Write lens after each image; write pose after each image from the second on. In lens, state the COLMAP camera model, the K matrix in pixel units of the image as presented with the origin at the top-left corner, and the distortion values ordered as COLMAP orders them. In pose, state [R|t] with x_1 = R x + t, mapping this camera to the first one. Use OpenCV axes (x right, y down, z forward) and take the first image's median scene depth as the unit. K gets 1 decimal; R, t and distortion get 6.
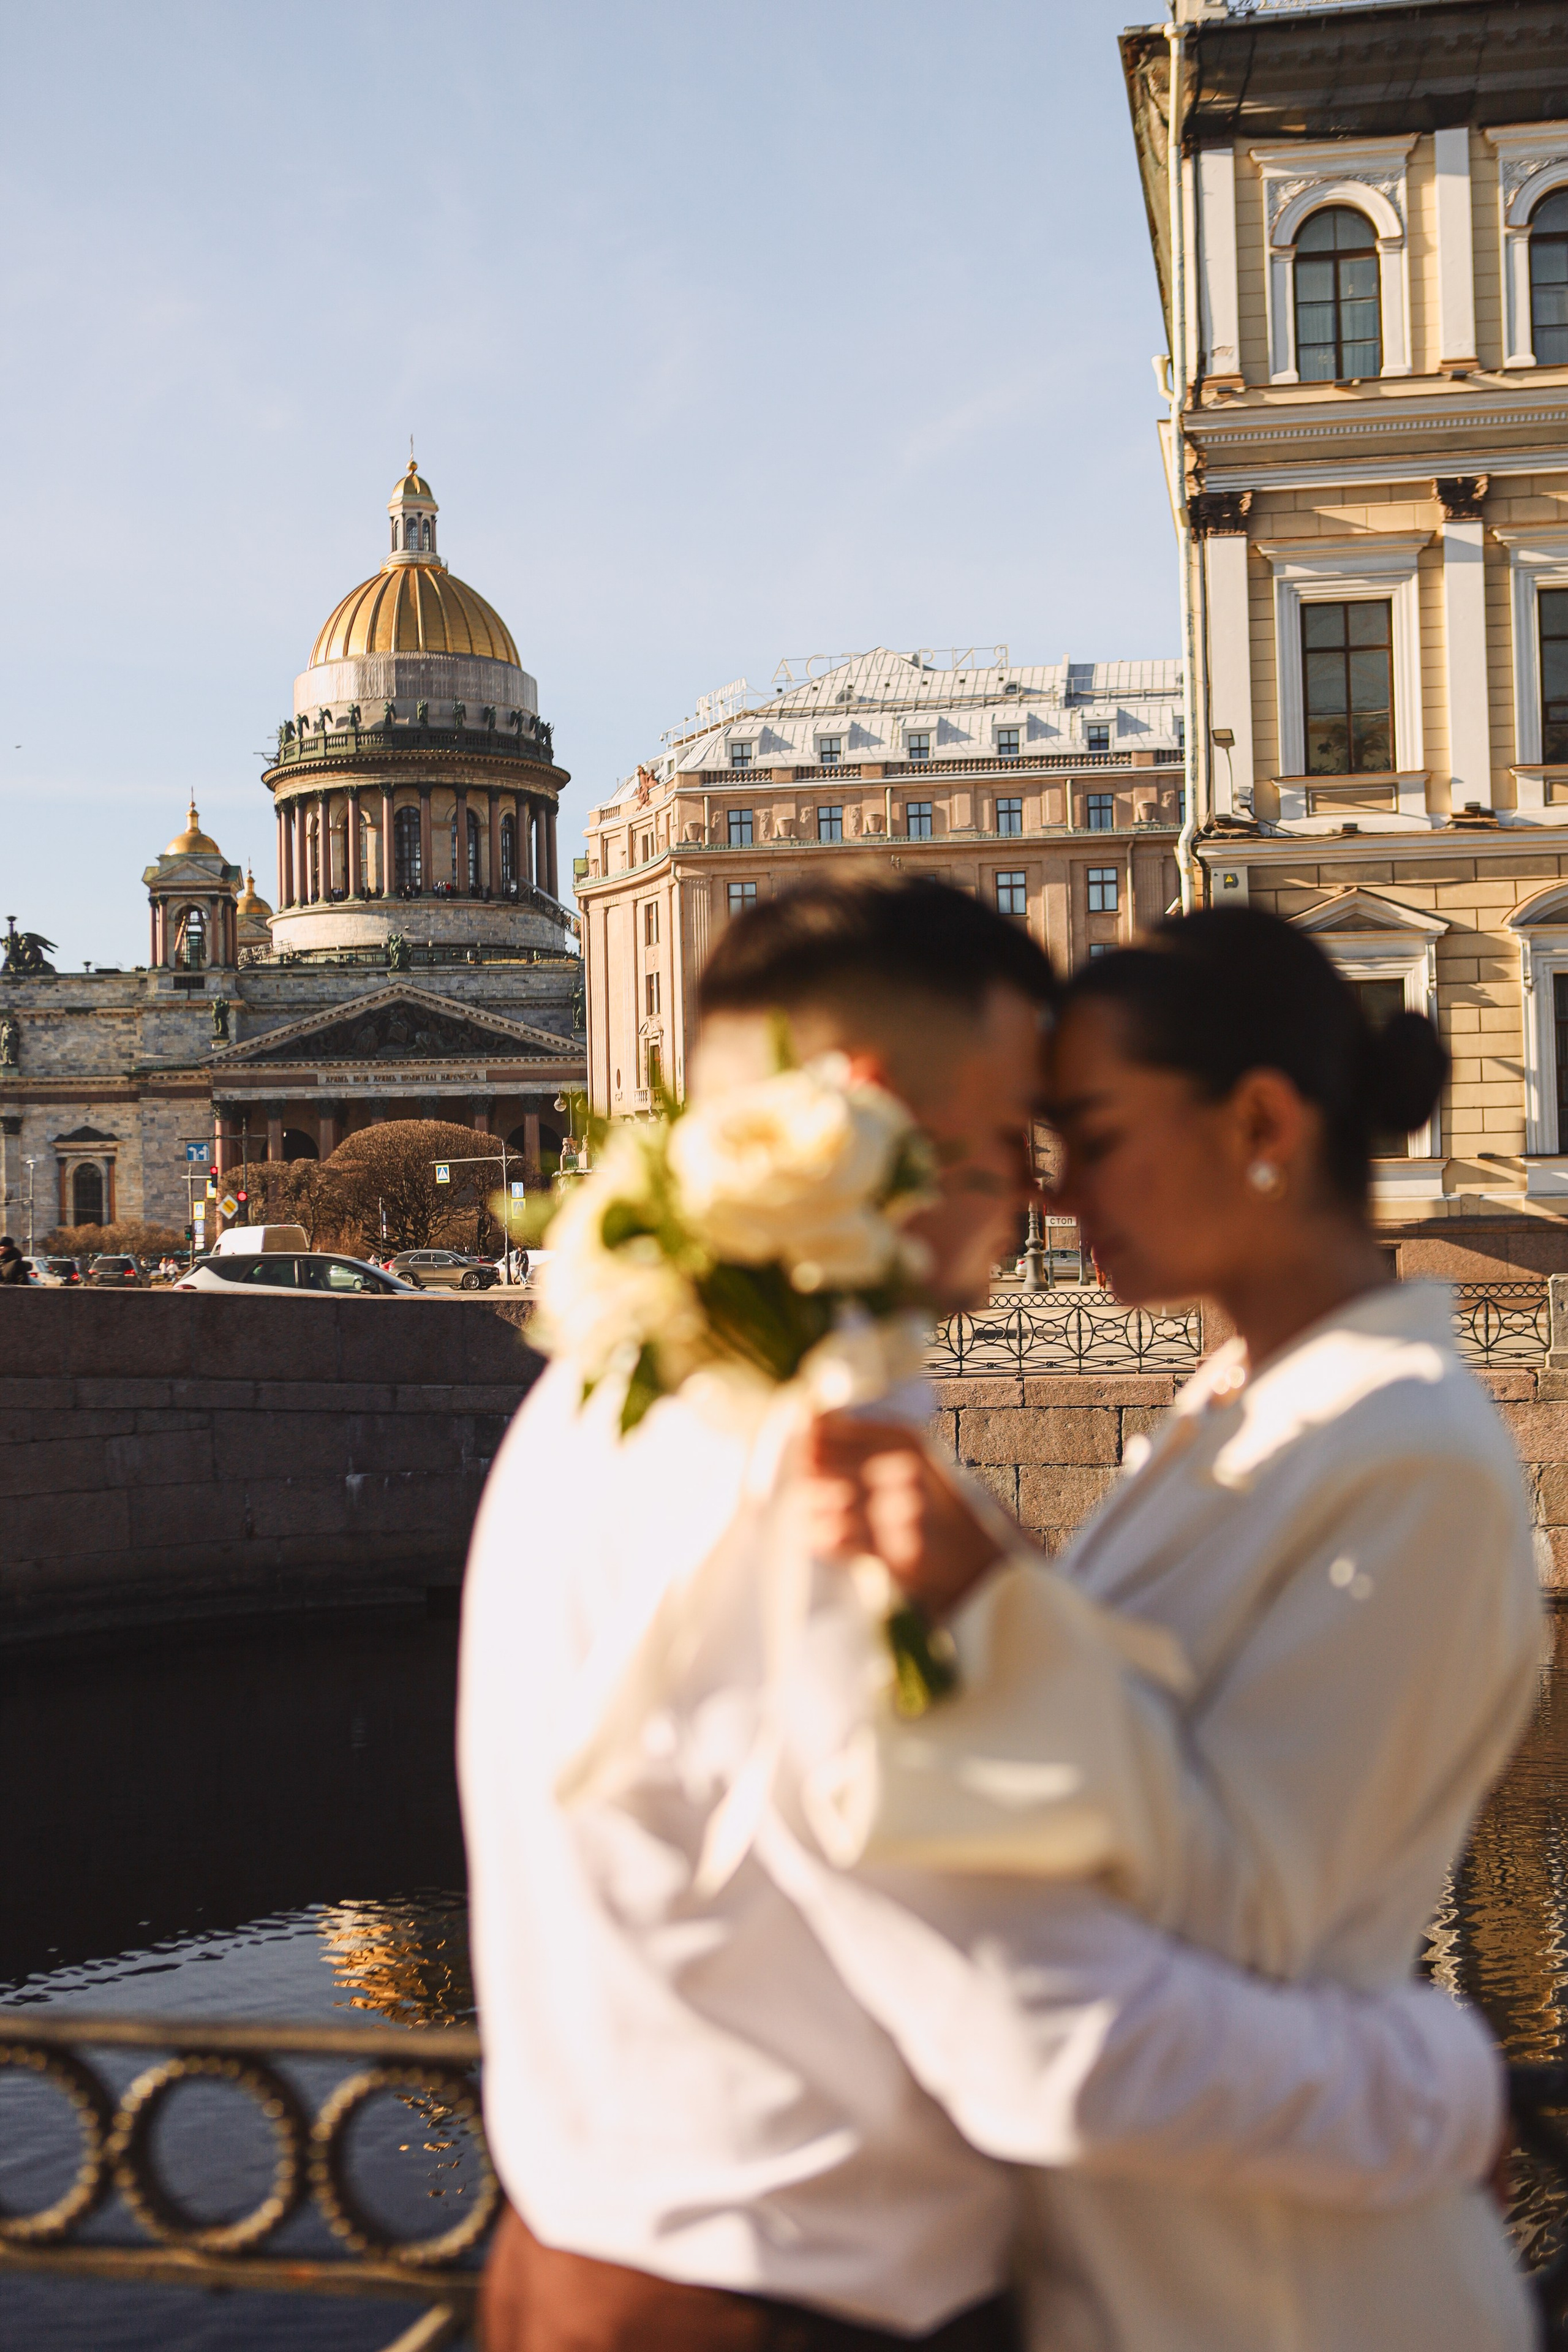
lens RADIAL K [[3081.0, 0, 784.0], [0, 3081.0, 1176.0], [0, 0, 1]] dist [-0.031452, -0.008276]
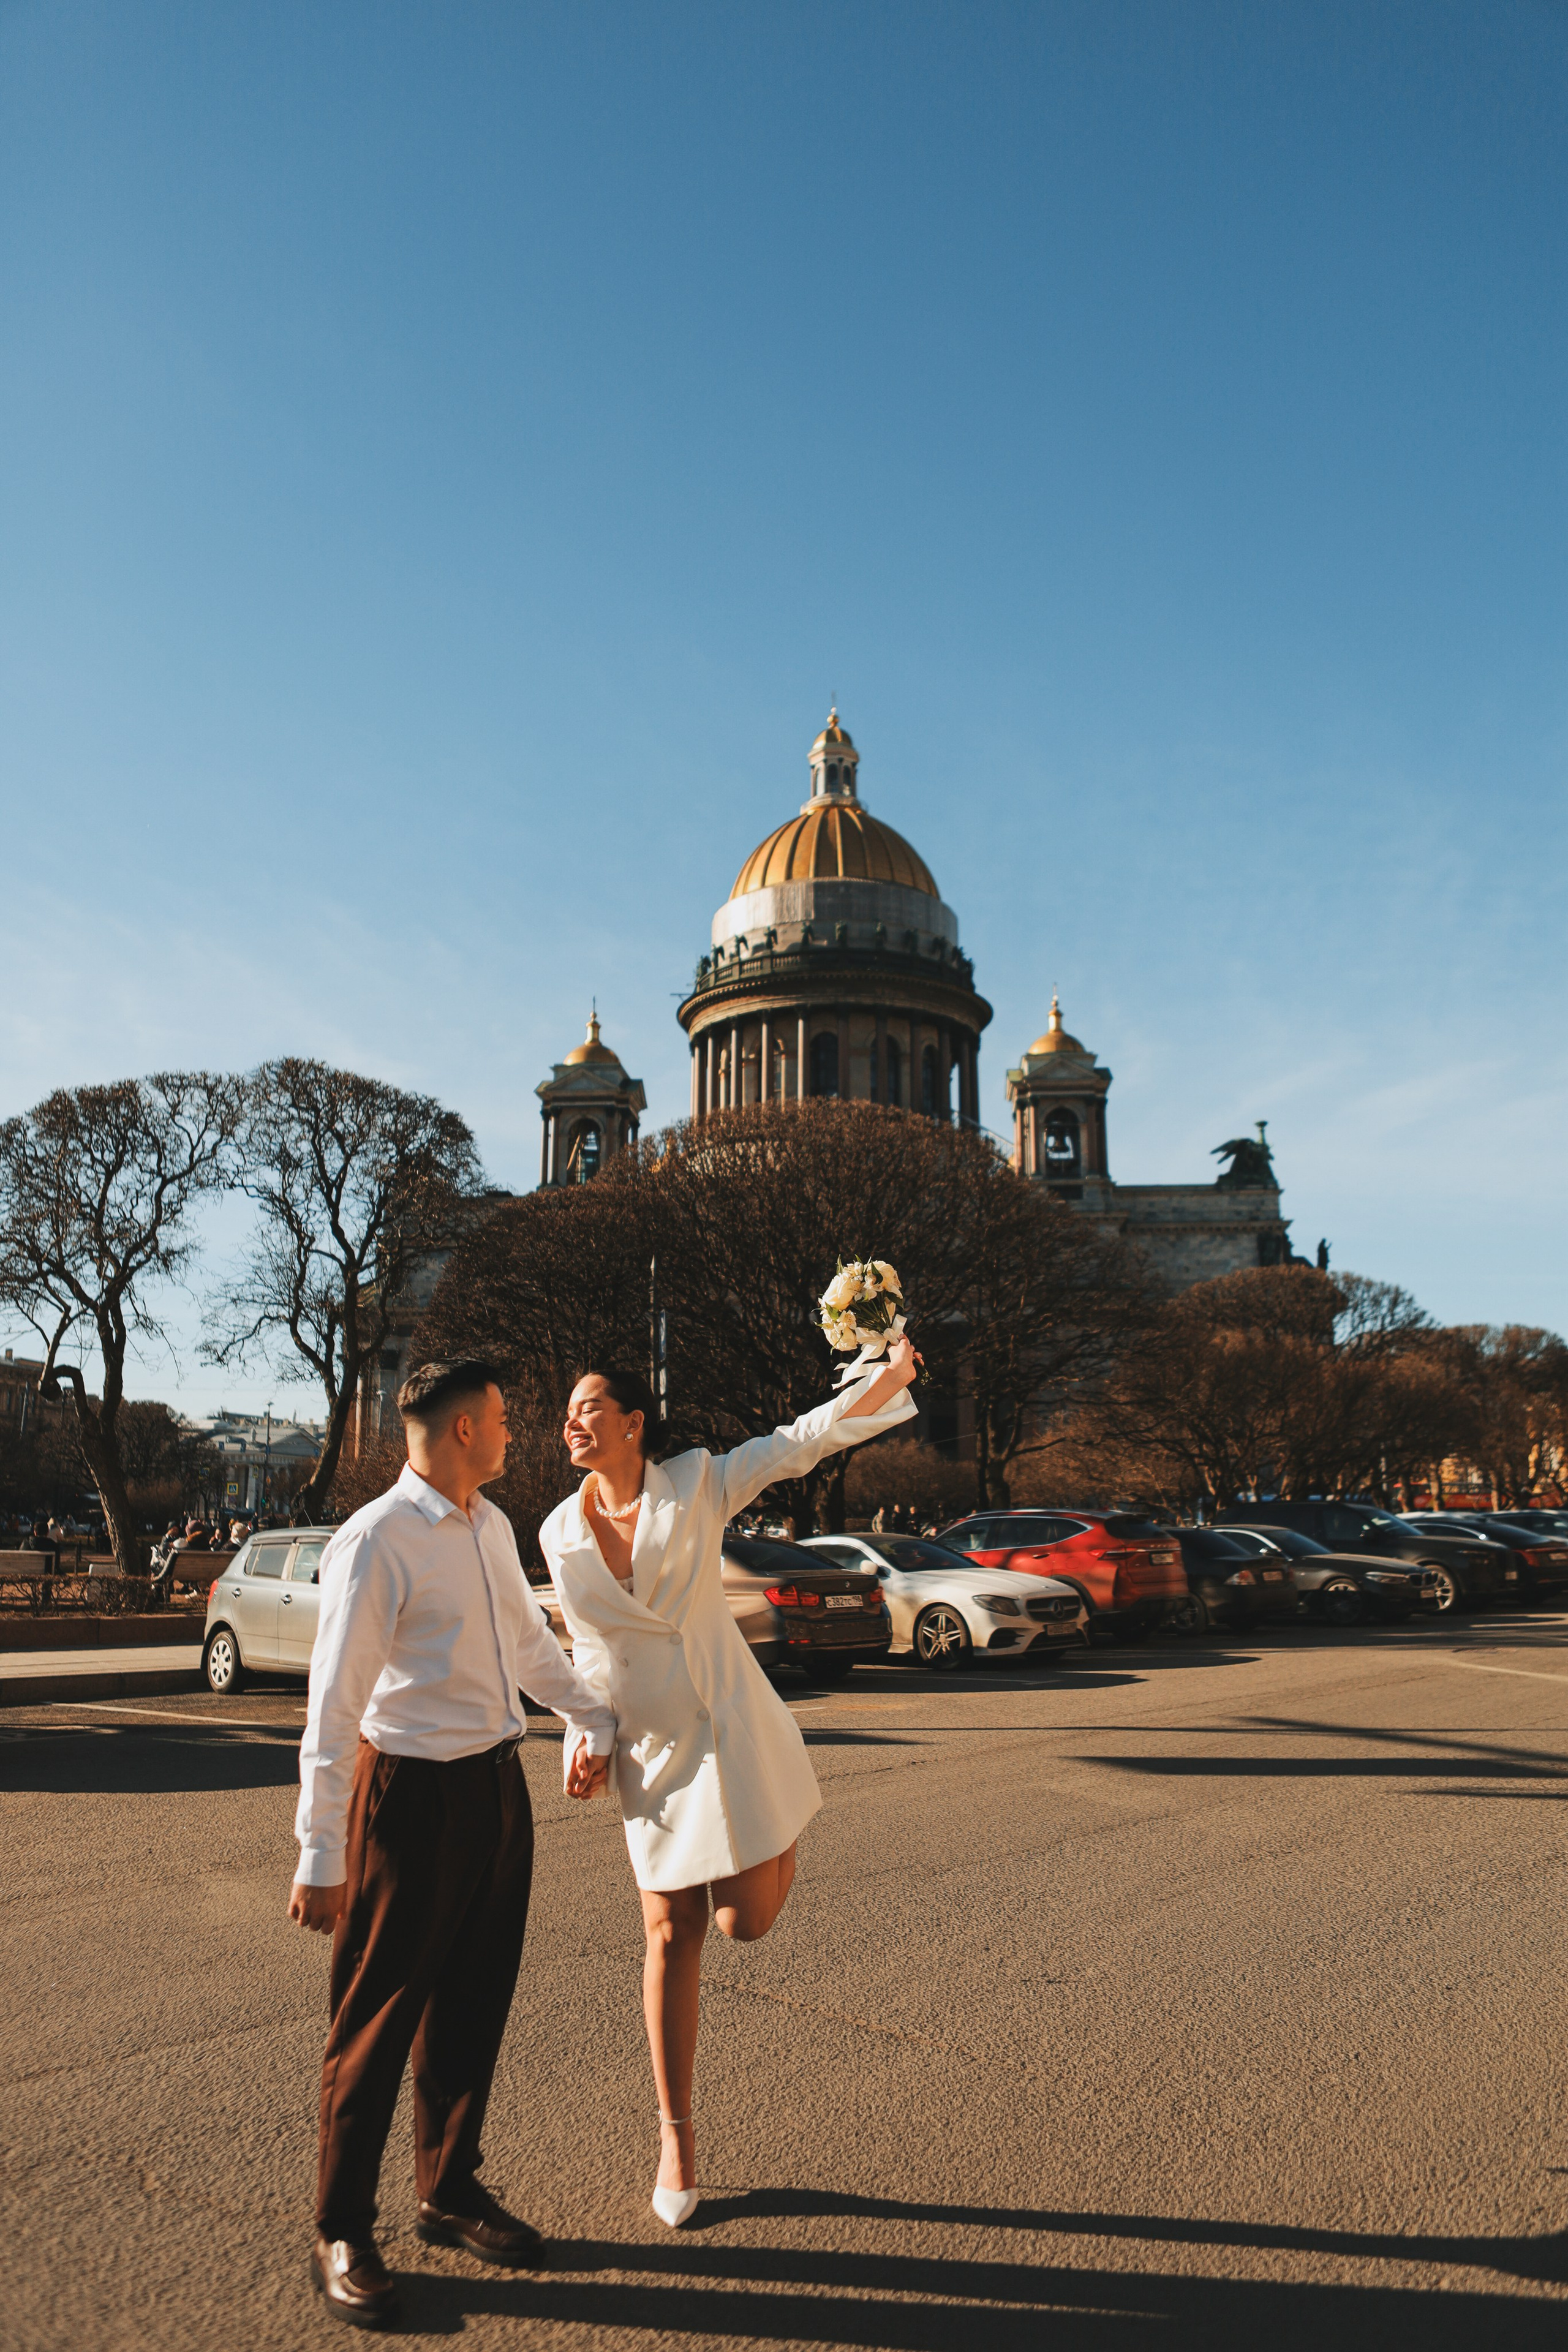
lens RADIAL K [[1813.3, 0, 784.0], [0, 1813.3, 1176.0], [0, 0, 1]] dist [-0.074723, -0.000925]
pose [[0.989588, -0.003980, -0.143874, -0.054699], [-0.019969, 0.986153, -0.164633, 0.015180], [0.142537, 0.165791, 0.975805, 0.462719]]
